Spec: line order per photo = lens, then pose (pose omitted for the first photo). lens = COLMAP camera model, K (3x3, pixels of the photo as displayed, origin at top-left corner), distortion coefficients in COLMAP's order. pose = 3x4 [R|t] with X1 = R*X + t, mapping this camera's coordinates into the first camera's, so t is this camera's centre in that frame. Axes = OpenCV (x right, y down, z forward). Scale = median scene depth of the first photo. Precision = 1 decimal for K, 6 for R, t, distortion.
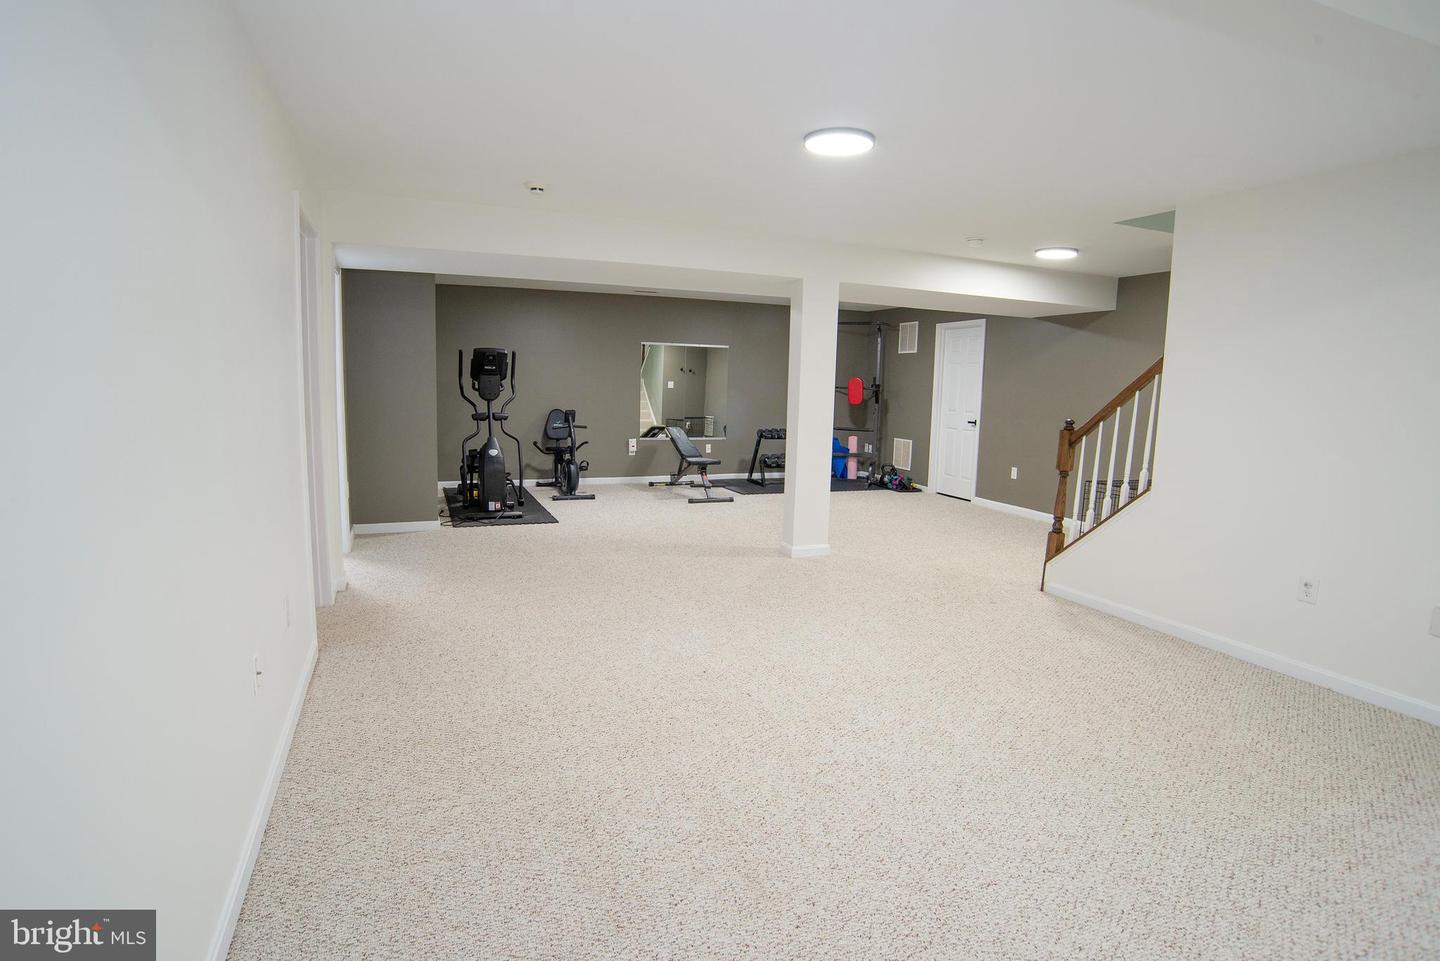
lens RADIAL K [[738.4, 0, 700.0], [0, 738.4, 483.0], [0, 0, 1]] dist [-0.104929, 0.051045]
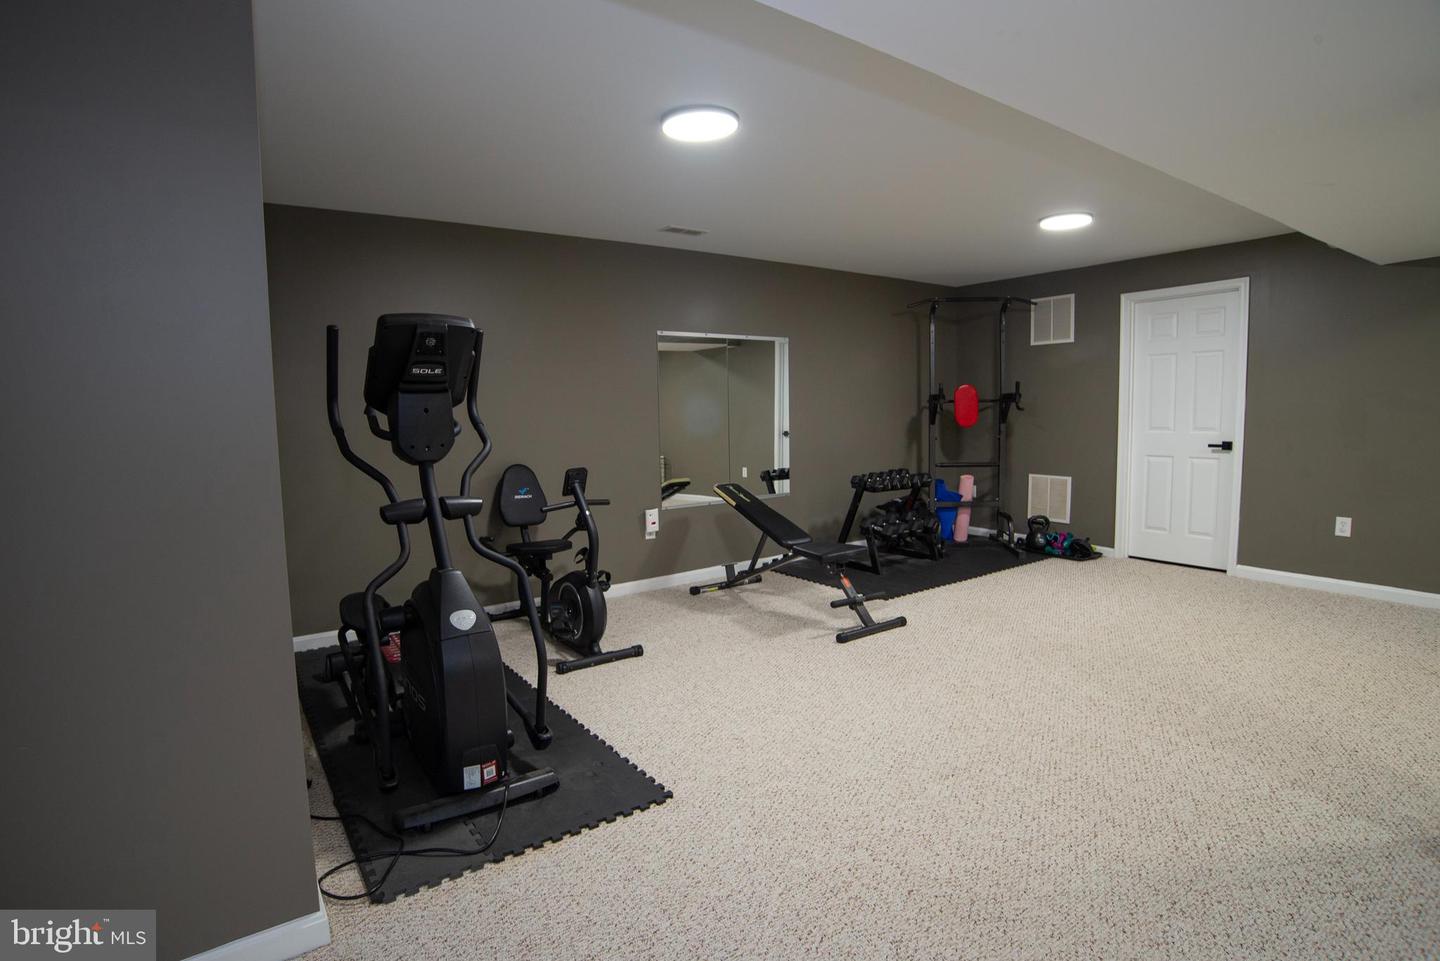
lens RADIAL K [[738.4, 0, 700.0], [0, 738.4, 483.0], [0, 0, 1]] dist [-0.104929, 0.051045]
pose [[0.972108, -0.067079, 0.224735, -0.204097], [0.074648, 0.996888, -0.025345, -0.072175], [-0.222336, 0.041414, 0.974090, 0.533434]]
